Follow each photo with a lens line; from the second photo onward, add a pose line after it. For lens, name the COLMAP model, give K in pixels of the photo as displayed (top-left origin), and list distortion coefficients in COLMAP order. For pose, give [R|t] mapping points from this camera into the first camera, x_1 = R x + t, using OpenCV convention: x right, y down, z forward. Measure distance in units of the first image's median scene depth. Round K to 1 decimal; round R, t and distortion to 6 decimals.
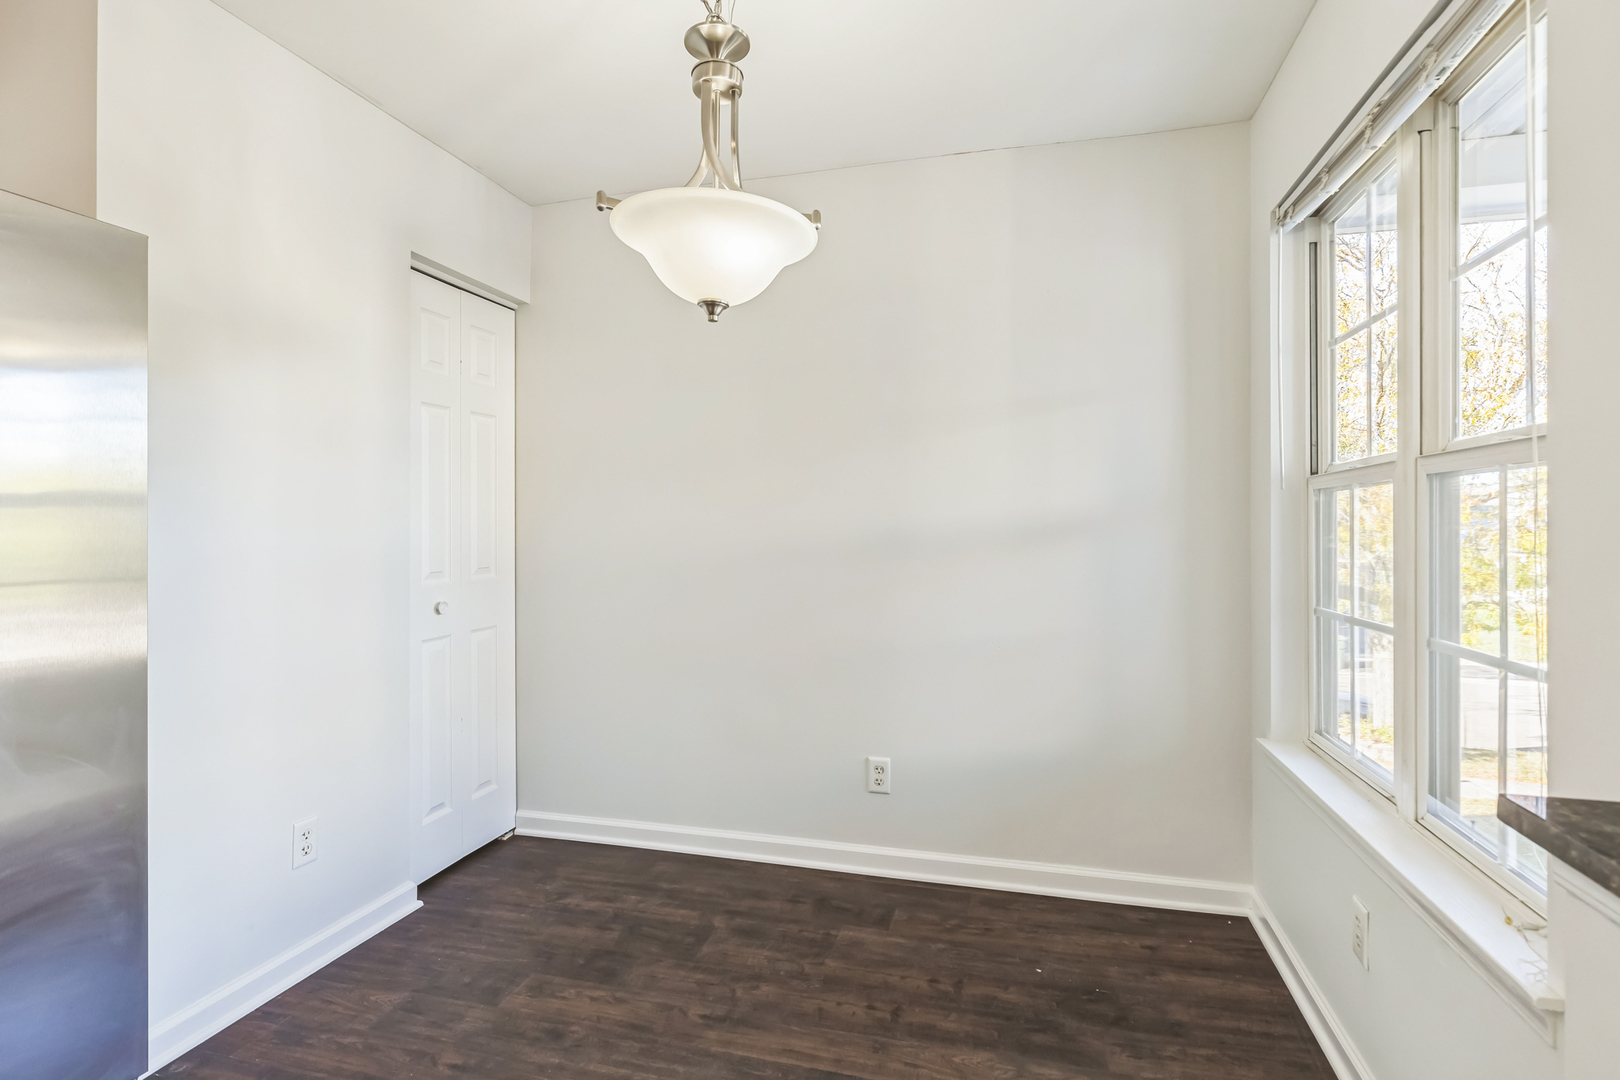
lens RADIAL K [[803.2, 0, 807.8], [0, 803.2, 526.9], [0, 0, 1]] dist [-0.000517, -0.000376]
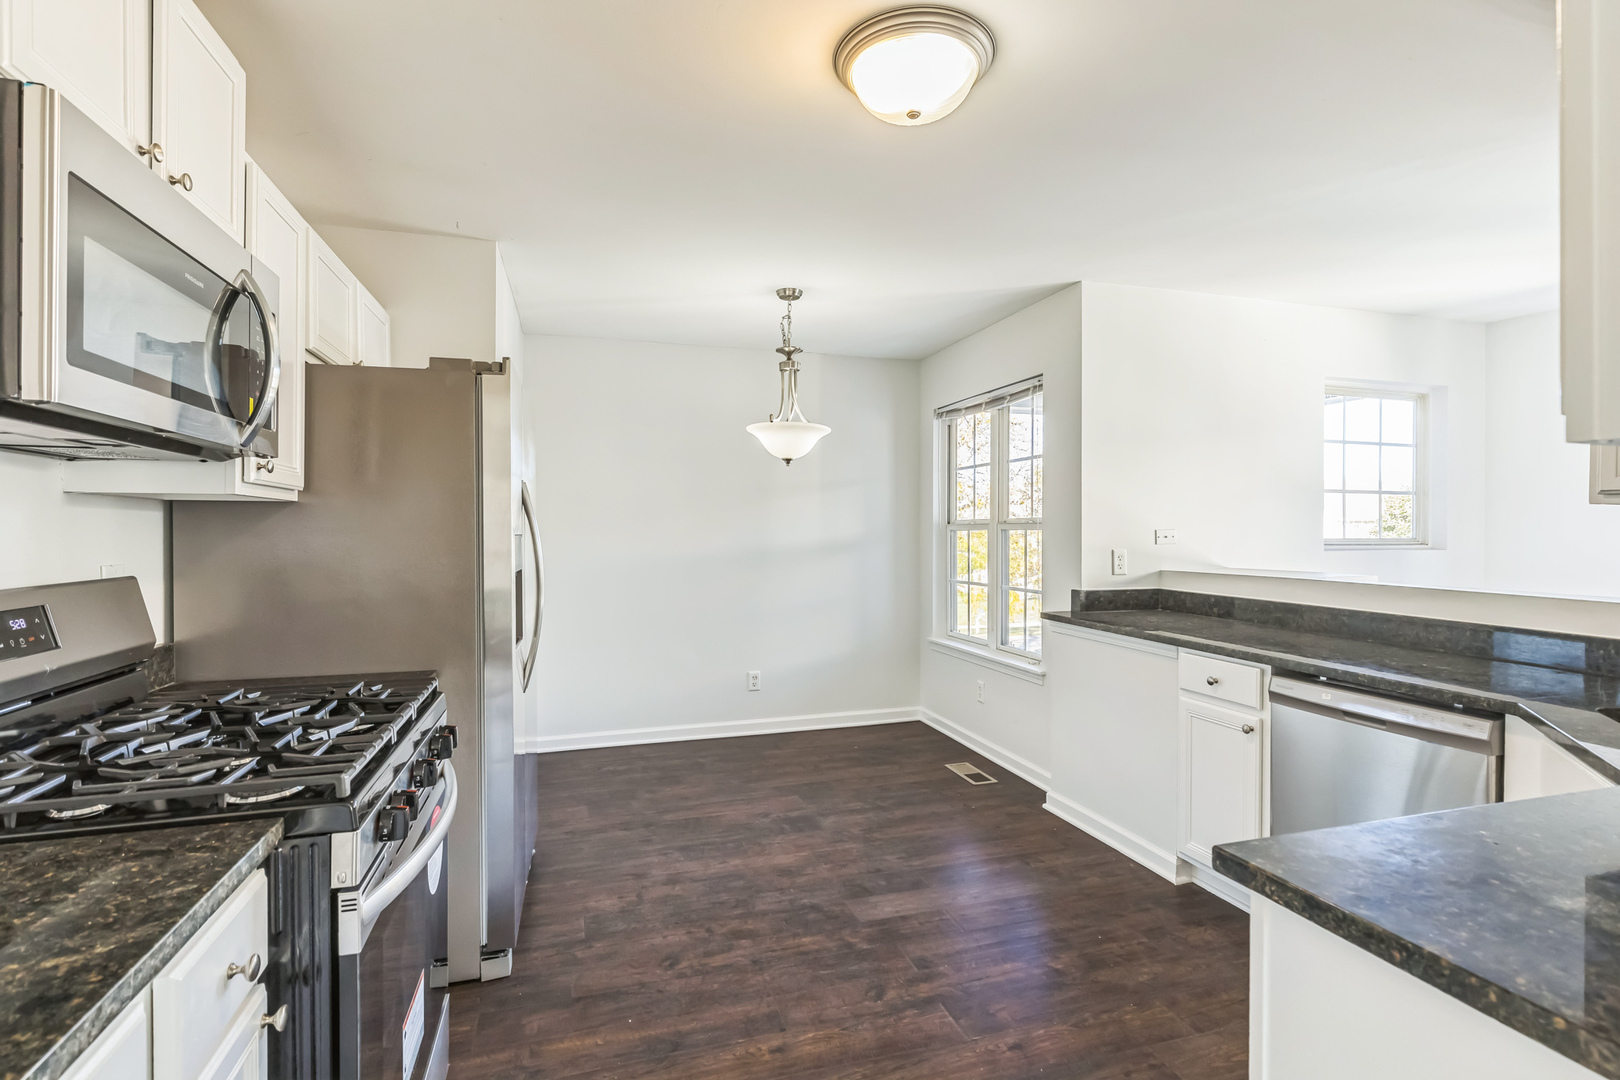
lens RADIAL K [[779.3, 0, 813.1], [0, 779.3, 537.2], [0, 0, 1]] dist [0.001021, 0.000056]
pose [[0.844520, -0.007188, 0.535476, -0.989127], [0.006034, 0.999974, 0.003906, -0.037979], [-0.535490, -0.000068, 0.844542, -0.774106]]
